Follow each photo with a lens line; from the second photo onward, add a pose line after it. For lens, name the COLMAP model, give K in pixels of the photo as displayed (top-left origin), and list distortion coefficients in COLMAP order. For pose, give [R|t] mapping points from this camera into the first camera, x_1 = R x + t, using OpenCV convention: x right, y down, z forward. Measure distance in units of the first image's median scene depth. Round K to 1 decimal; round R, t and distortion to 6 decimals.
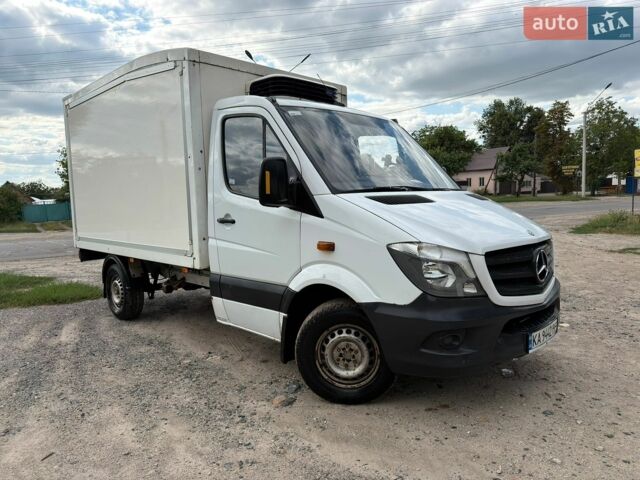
lens RADIAL K [[445.5, 0, 318.8], [0, 445.5, 242.4], [0, 0, 1]] dist [0.041262, -0.035072]
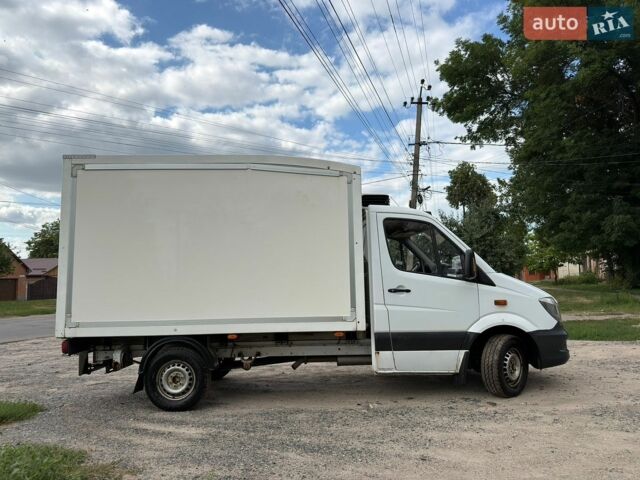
lens RADIAL K [[445.5, 0, 316.7], [0, 445.5, 236.3], [0, 0, 1]] dist [0.041262, -0.035072]
pose [[0.693135, 0.103518, 0.713335, -1.606439], [0.067279, 0.976022, -0.207012, 0.064619], [-0.717661, 0.191480, 0.669551, 0.265054]]
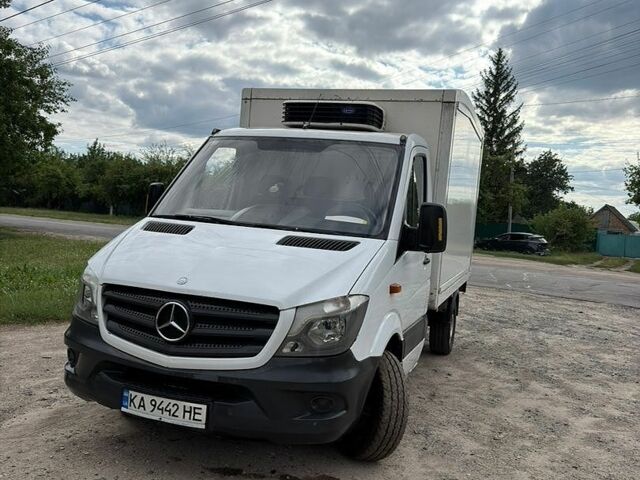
lens RADIAL K [[592.9, 0, 323.6], [0, 592.9, 240.5], [0, 0, 1]] dist [0.035474, 0.000000]
pose [[0.434914, 0.103506, -0.894503, 1.442088], [-0.175179, 0.984118, 0.028702, -0.159038], [0.883268, 0.144215, 0.446139, 0.681911]]
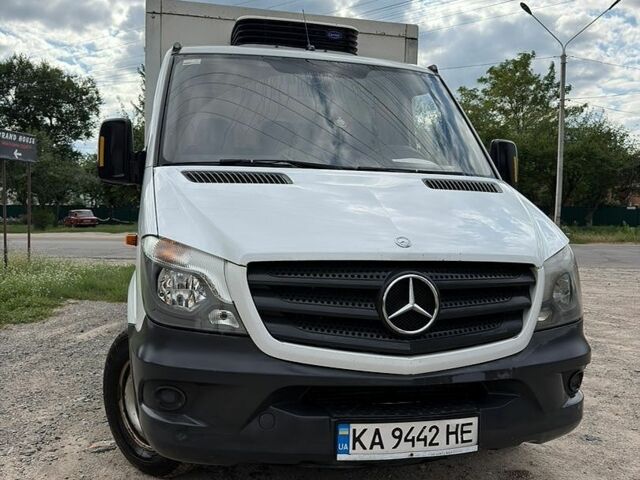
lens RADIAL K [[592.9, 0, 316.7], [0, 592.9, 255.5], [0, 0, 1]] dist [0.035474, 0.000000]
pose [[0.846288, 0.081648, -0.526432, 0.704344], [-0.095425, 0.995436, 0.000986, 0.003677], [0.524110, 0.049400, 0.850216, 0.318447]]
